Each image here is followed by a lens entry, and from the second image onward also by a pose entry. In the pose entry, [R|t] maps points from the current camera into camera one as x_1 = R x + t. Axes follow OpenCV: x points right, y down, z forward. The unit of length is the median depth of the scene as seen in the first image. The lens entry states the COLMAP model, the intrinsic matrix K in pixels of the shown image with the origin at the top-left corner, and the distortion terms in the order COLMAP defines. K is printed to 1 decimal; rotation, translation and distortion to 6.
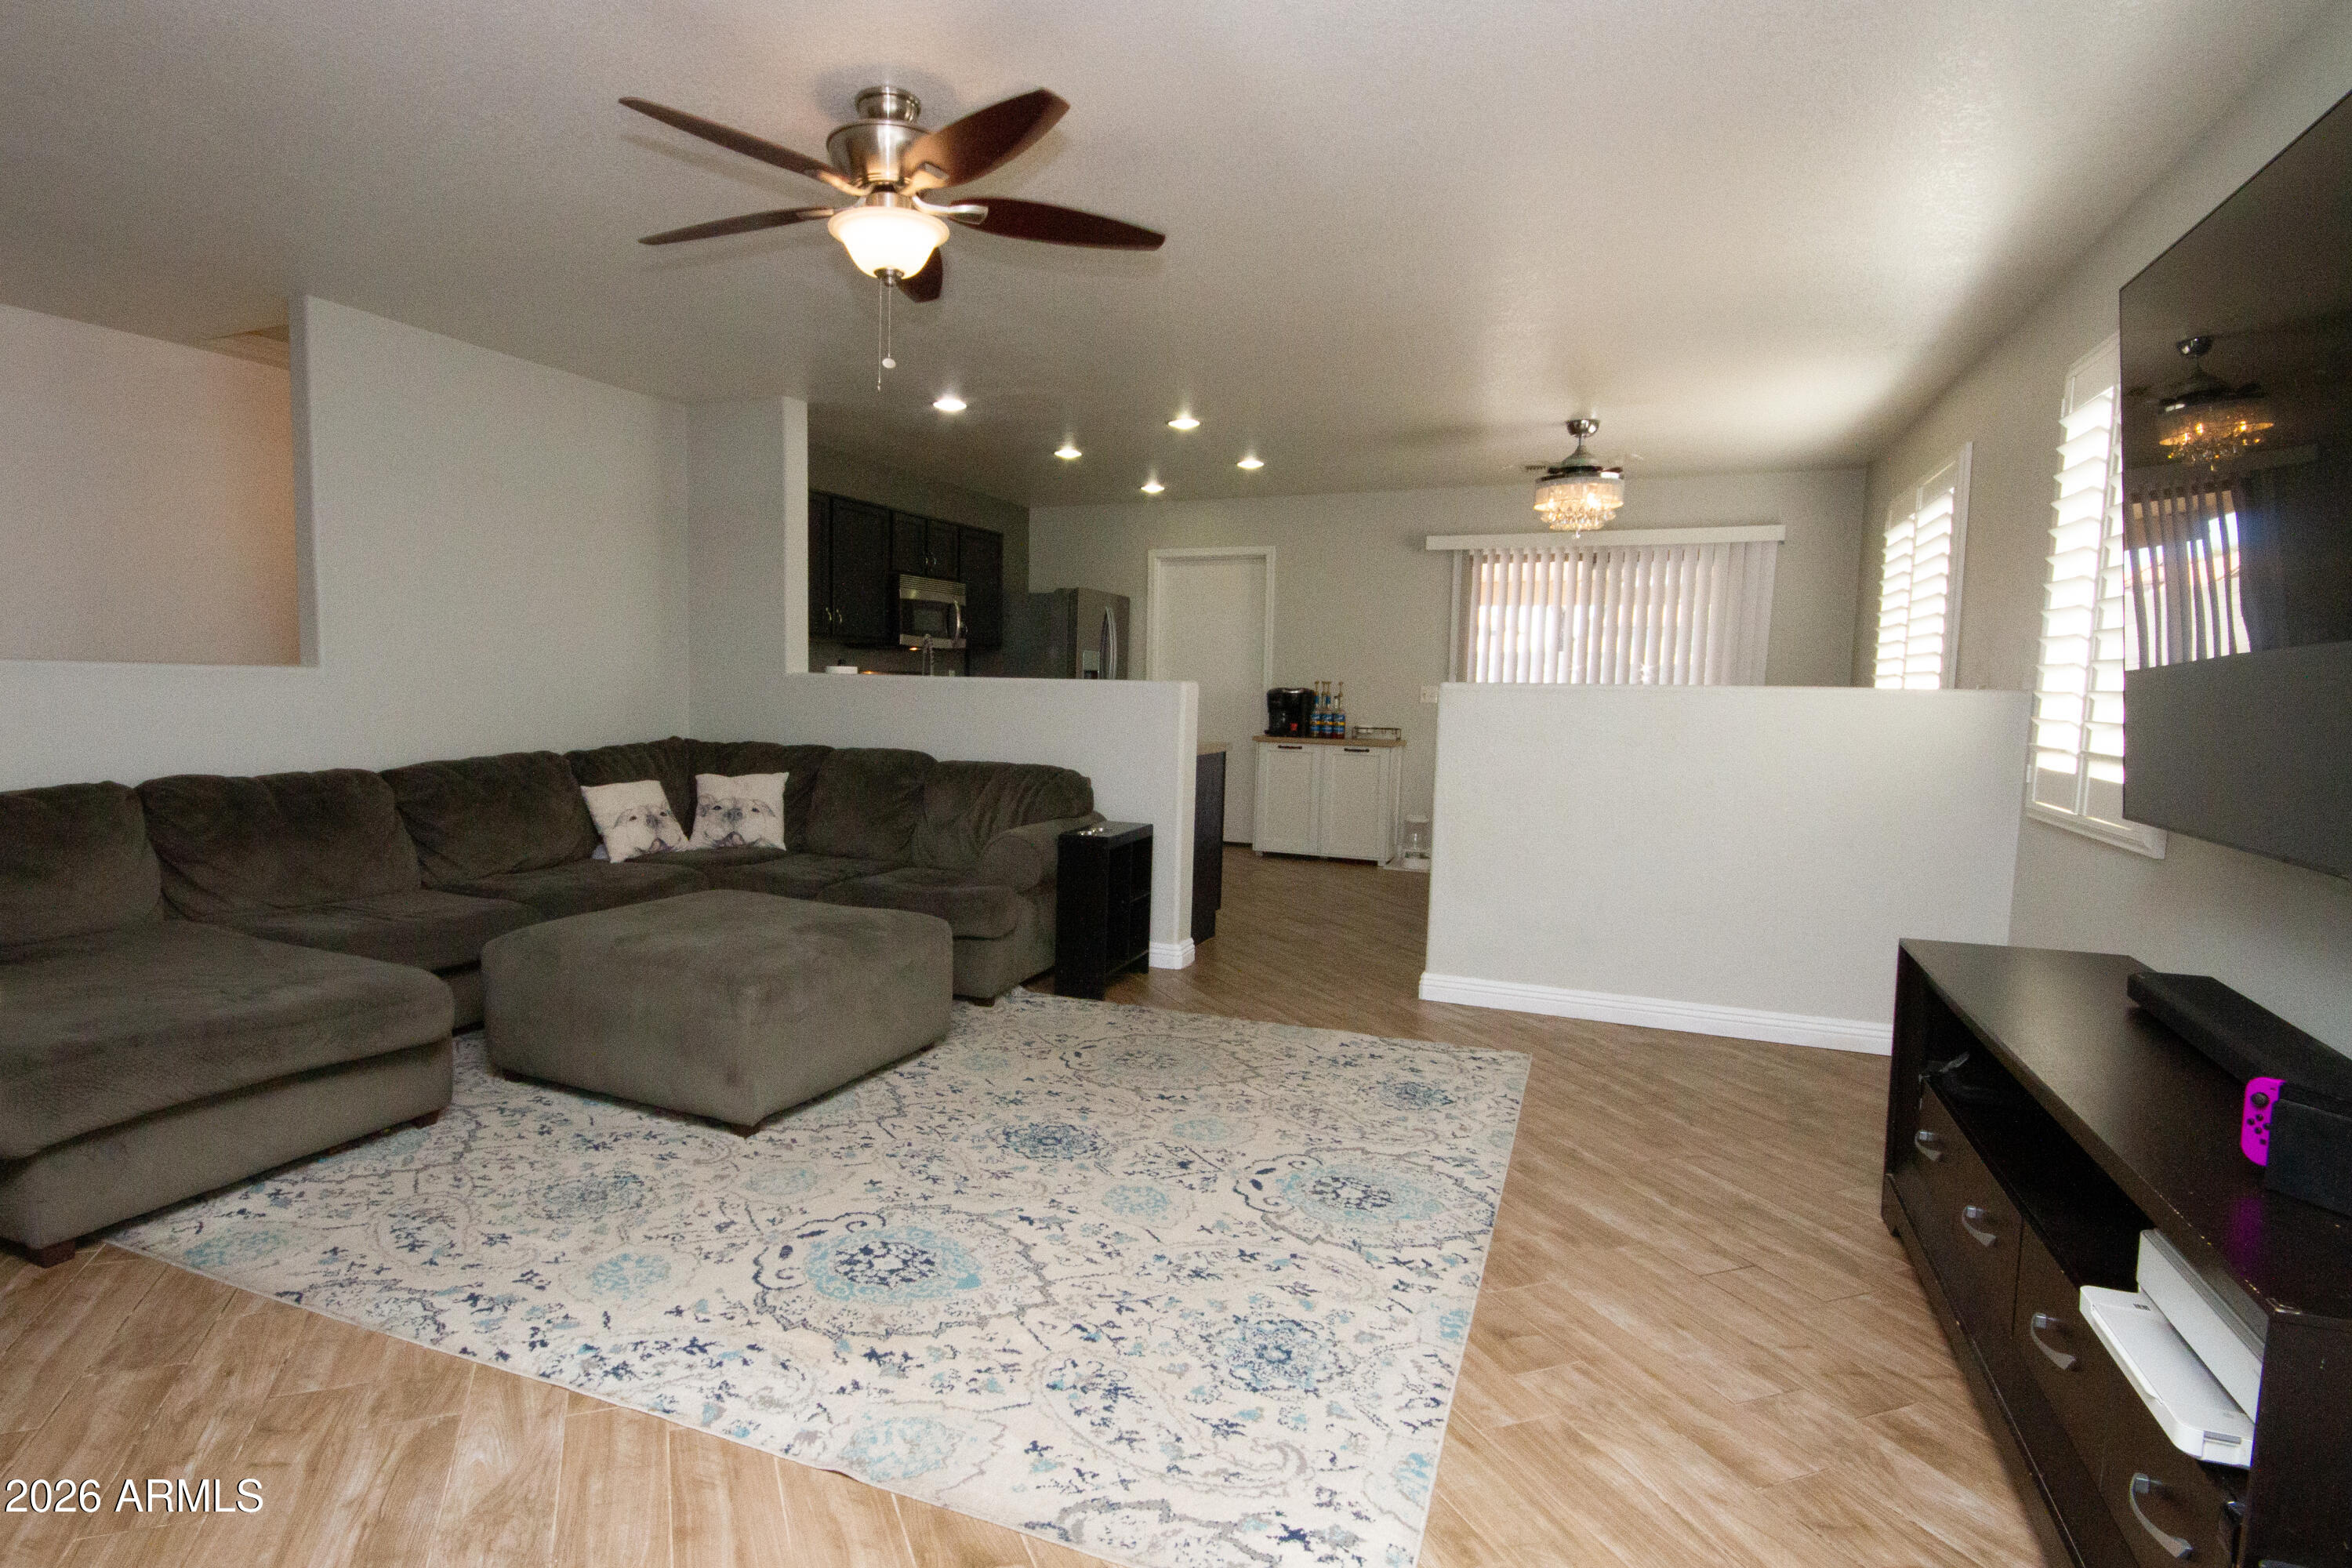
lens RADIAL K [[1223.5, 0, 1061.2], [0, 1223.5, 786.8], [0, 0, 1]] dist [-0.002278, -0.000279]
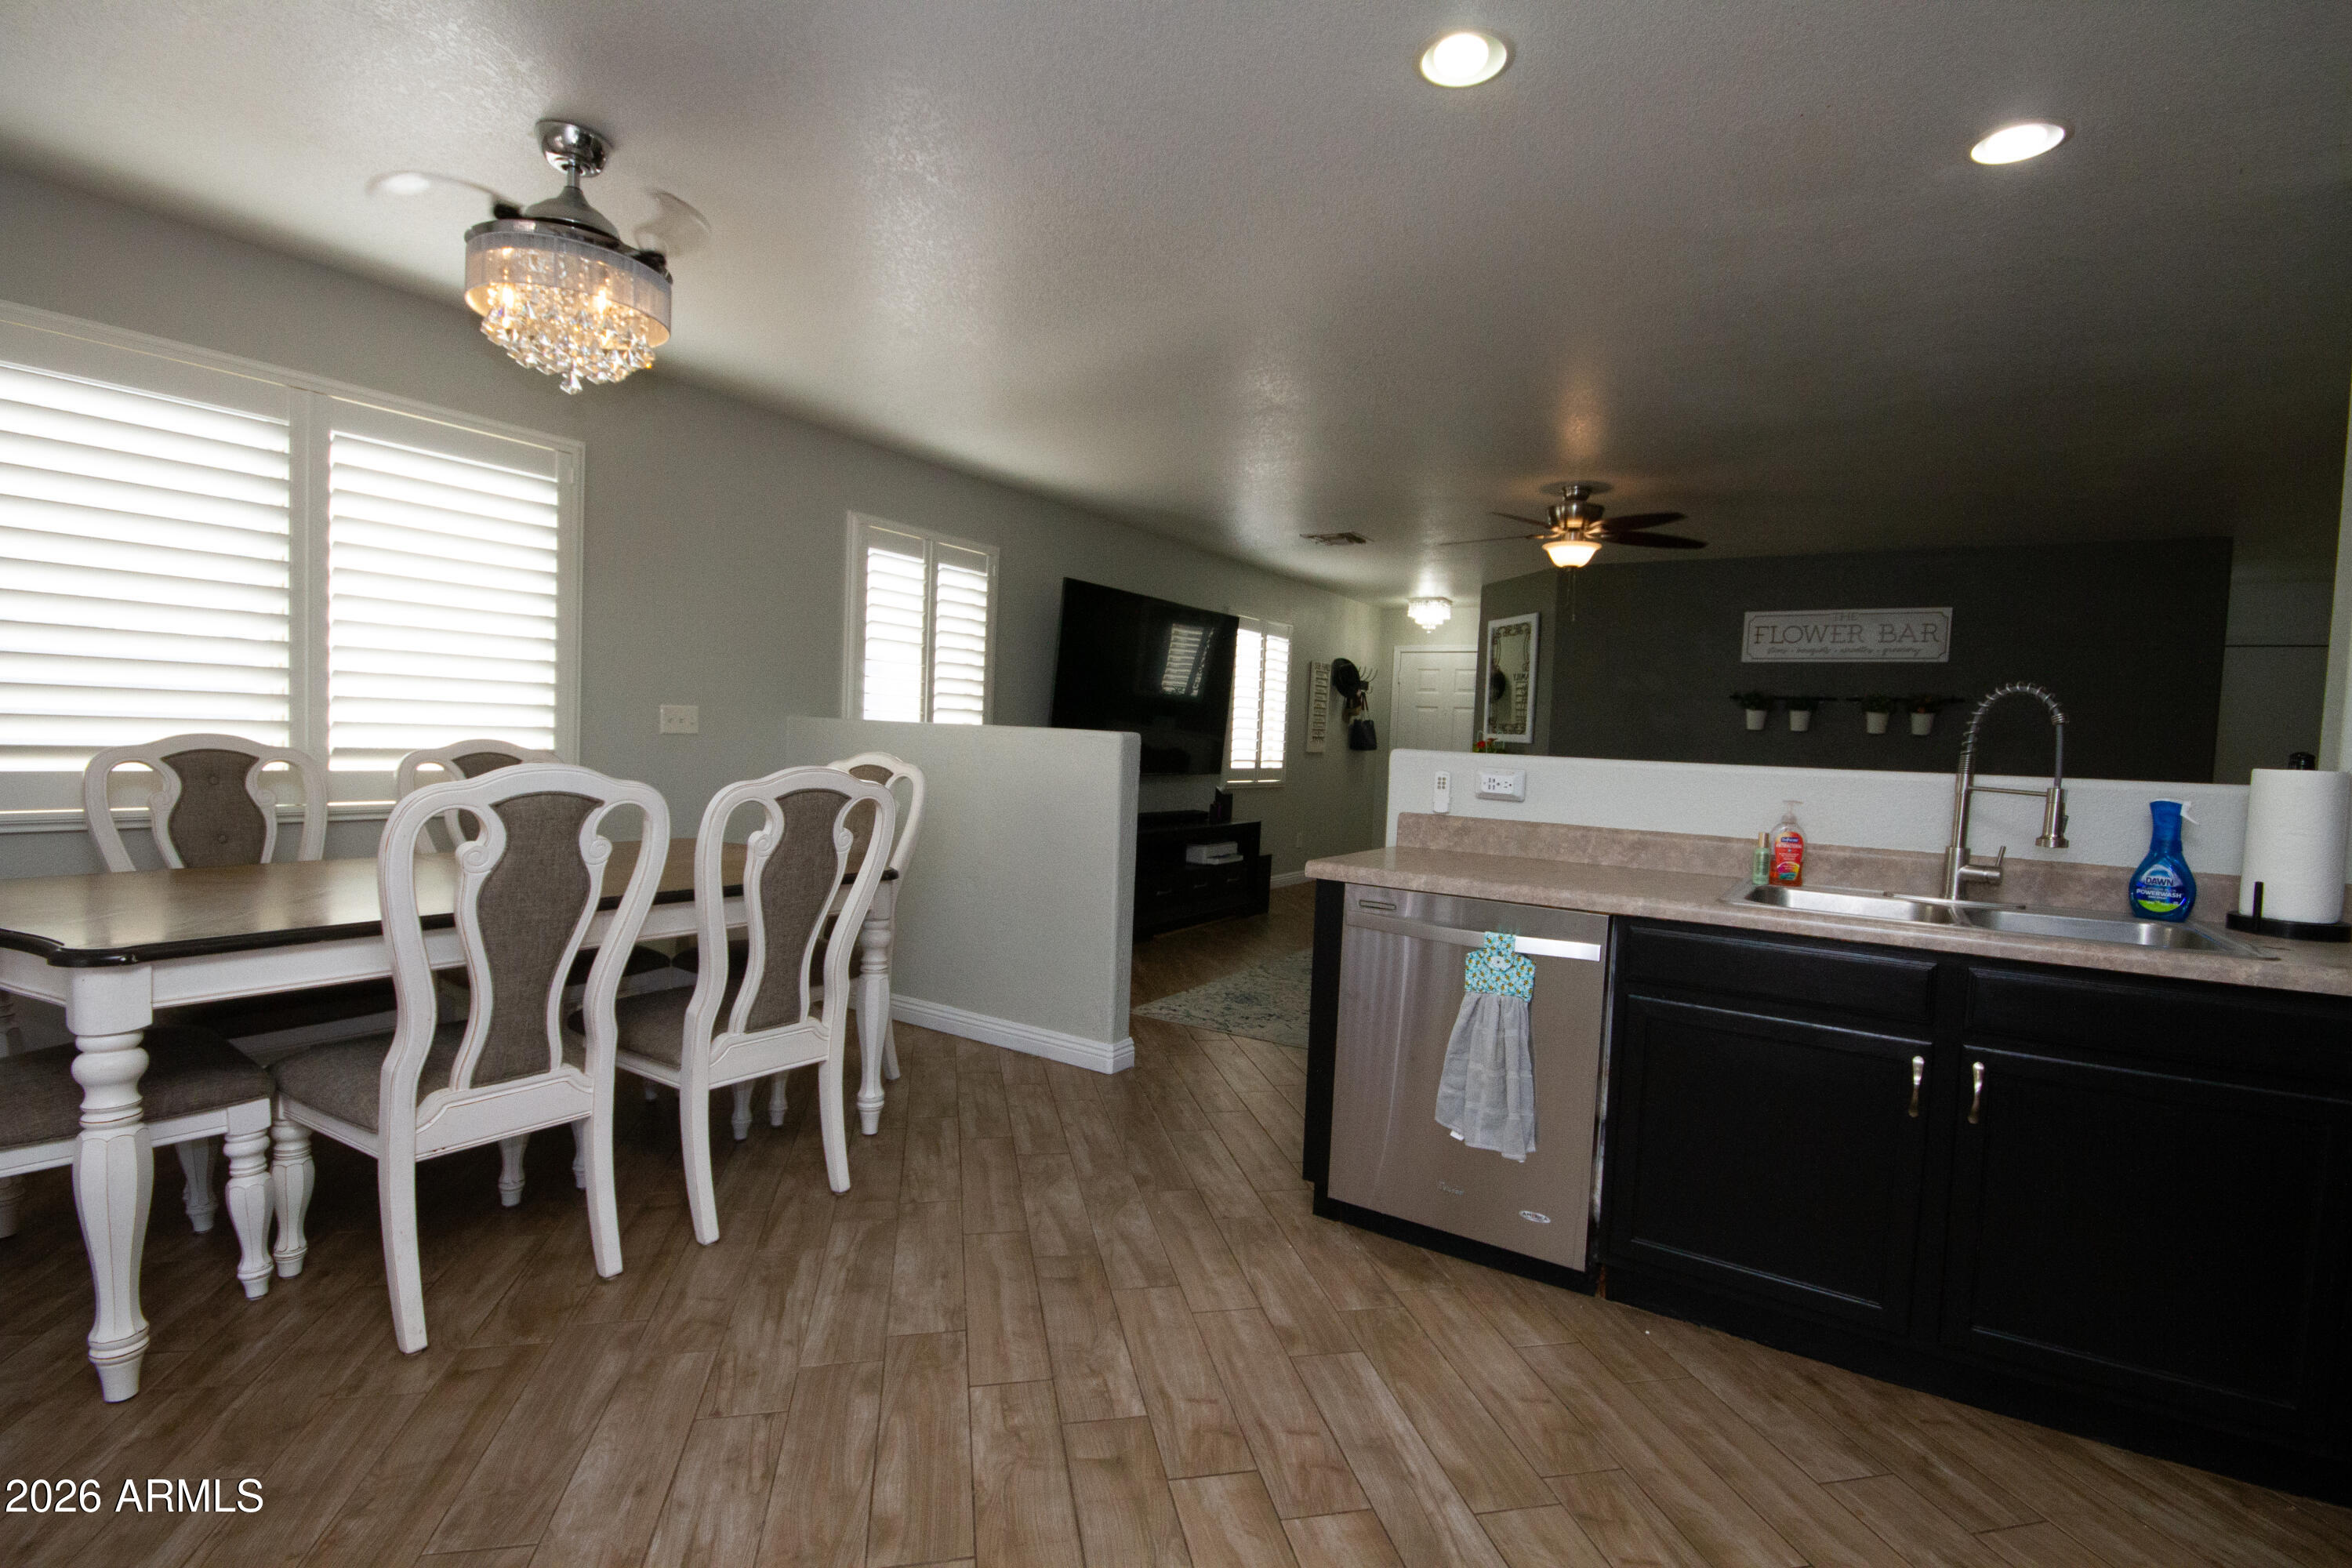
lens RADIAL K [[1090.1, 0, 1177.5], [0, 1090.1, 777.1], [0, 0, 1]] dist [-0.003141, -0.000383]
pose [[-0.991017, -0.068125, 0.115079, 0.233382], [-0.053083, 0.990214, 0.129064, -0.211202], [-0.122746, 0.121796, -0.984936, 2.380842]]
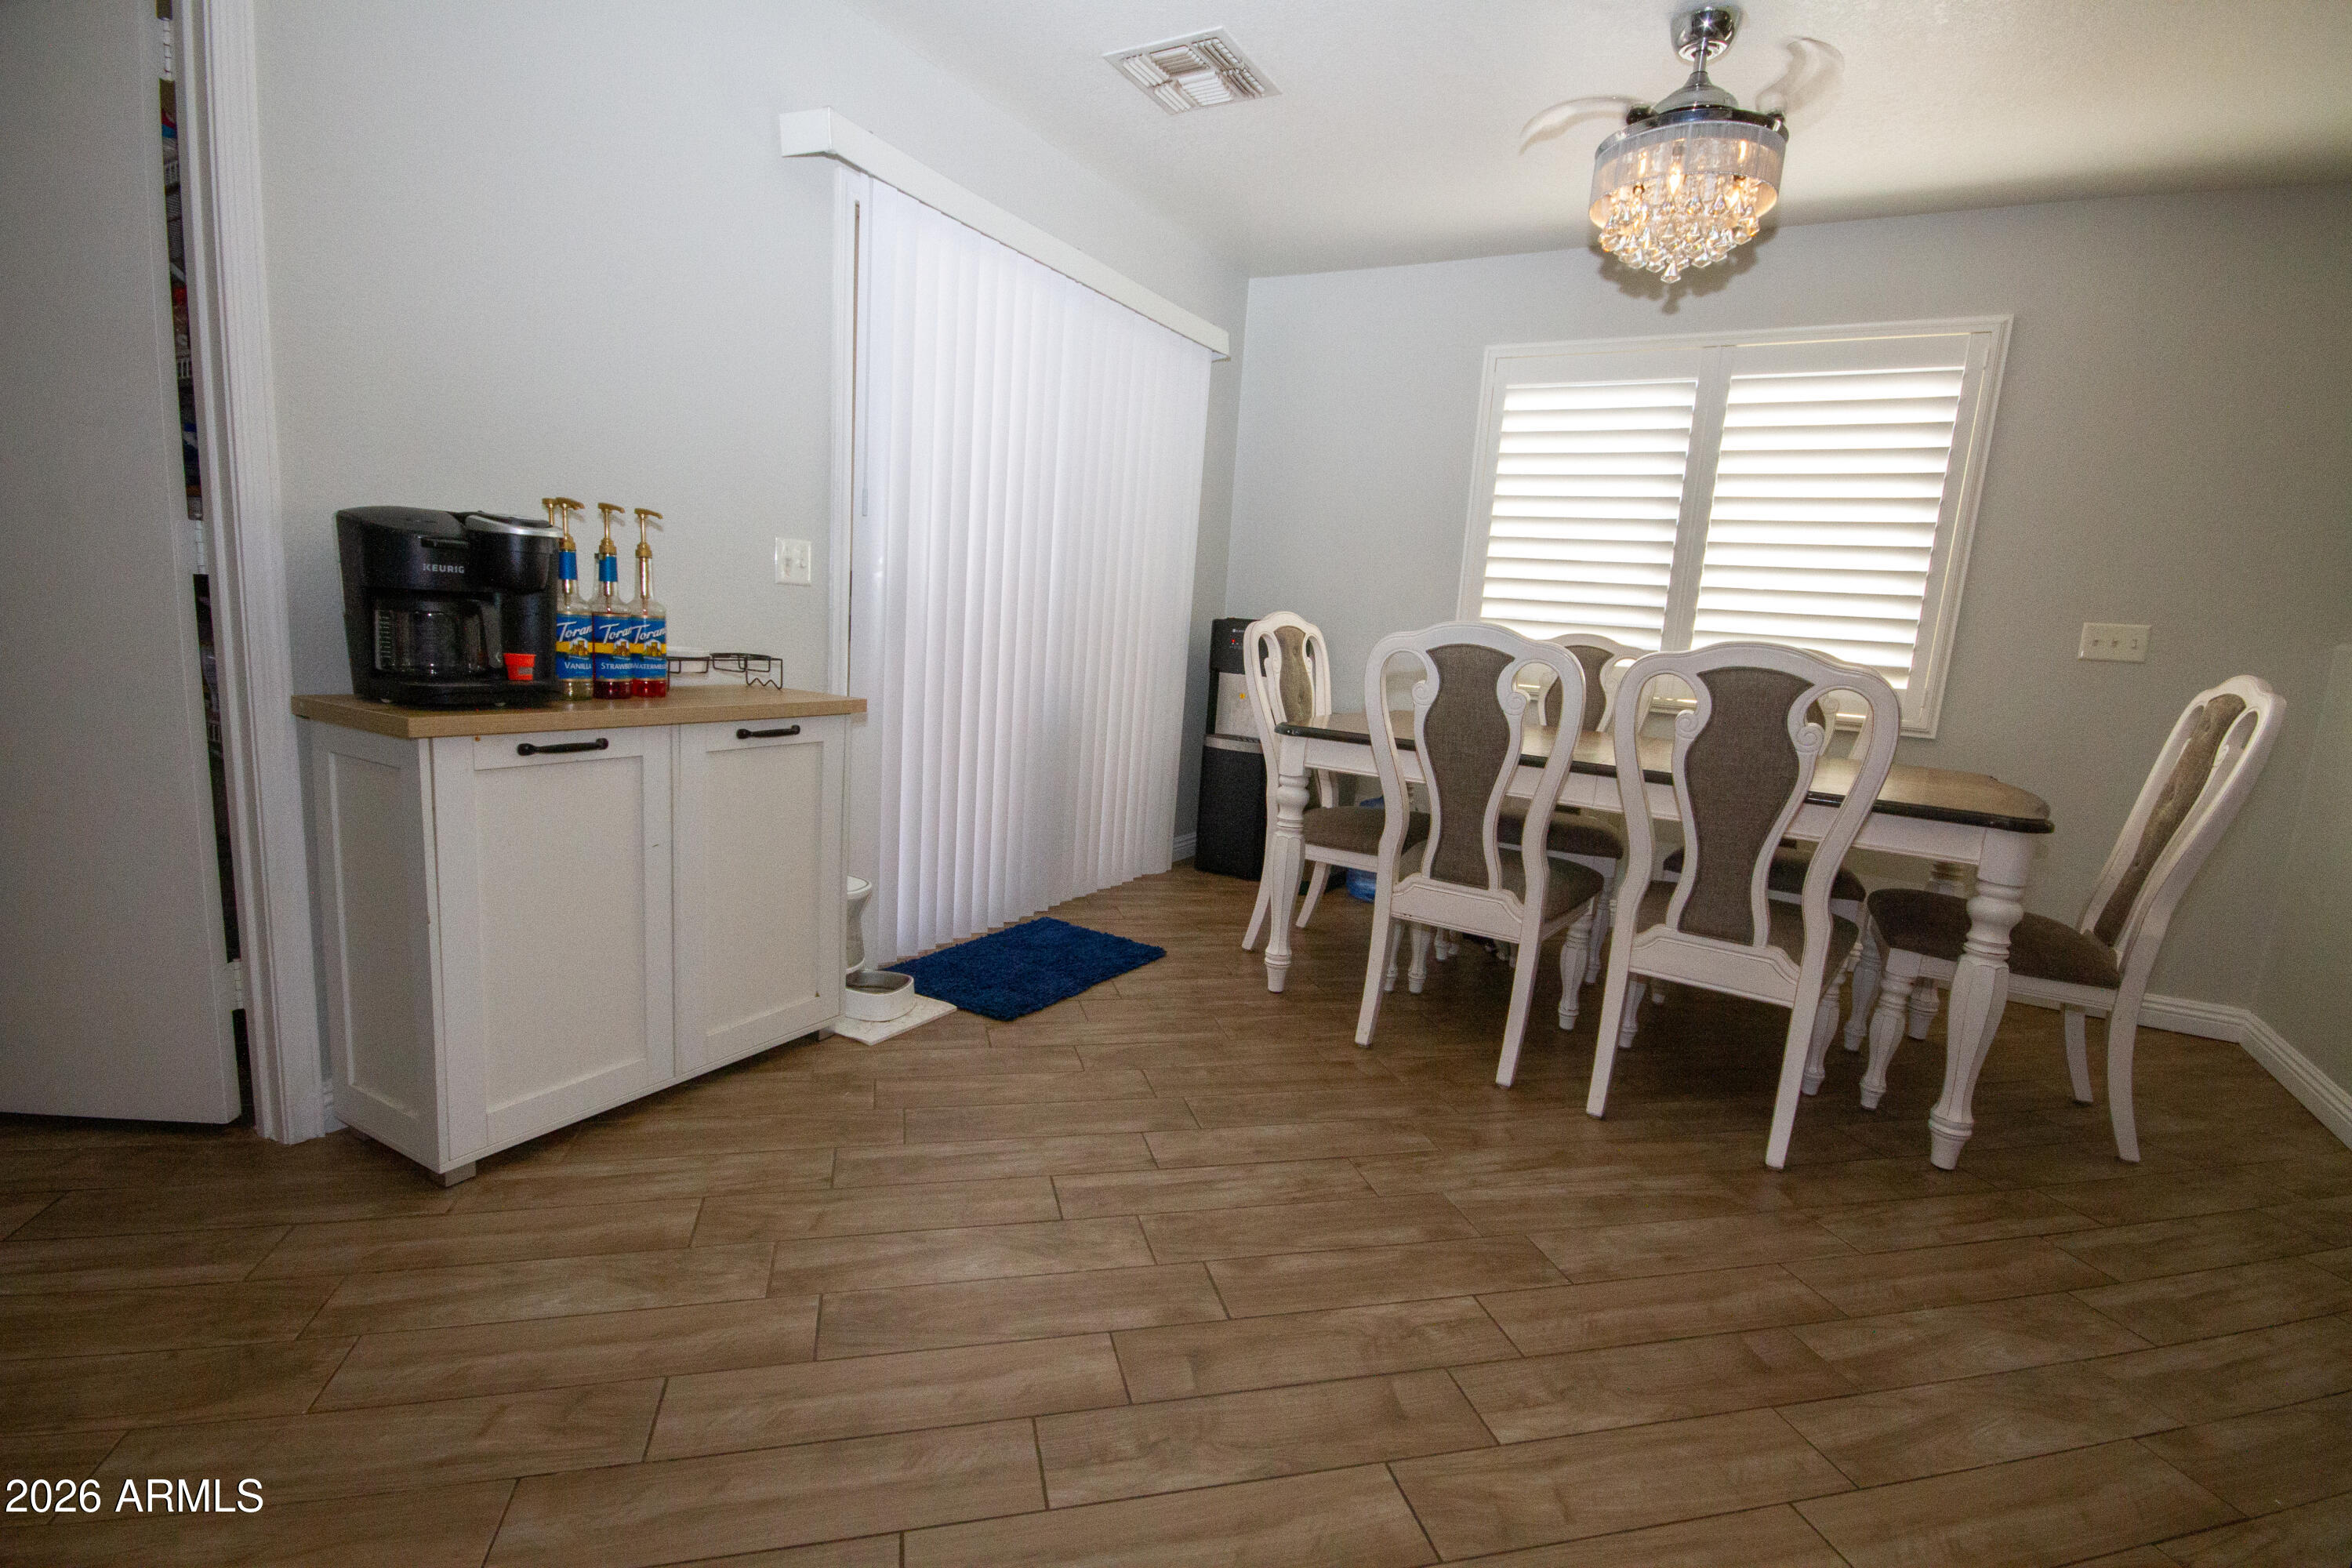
lens RADIAL K [[1079.5, 0, 1179.1], [0, 1079.5, 792.1], [0, 0, 1]] dist [0.010768, -0.012161]
pose [[0.080555, -0.176765, 0.980951, -0.079319], [0.019640, 0.984240, 0.175744, -0.141231], [-0.996557, 0.005109, 0.082757, 1.969896]]
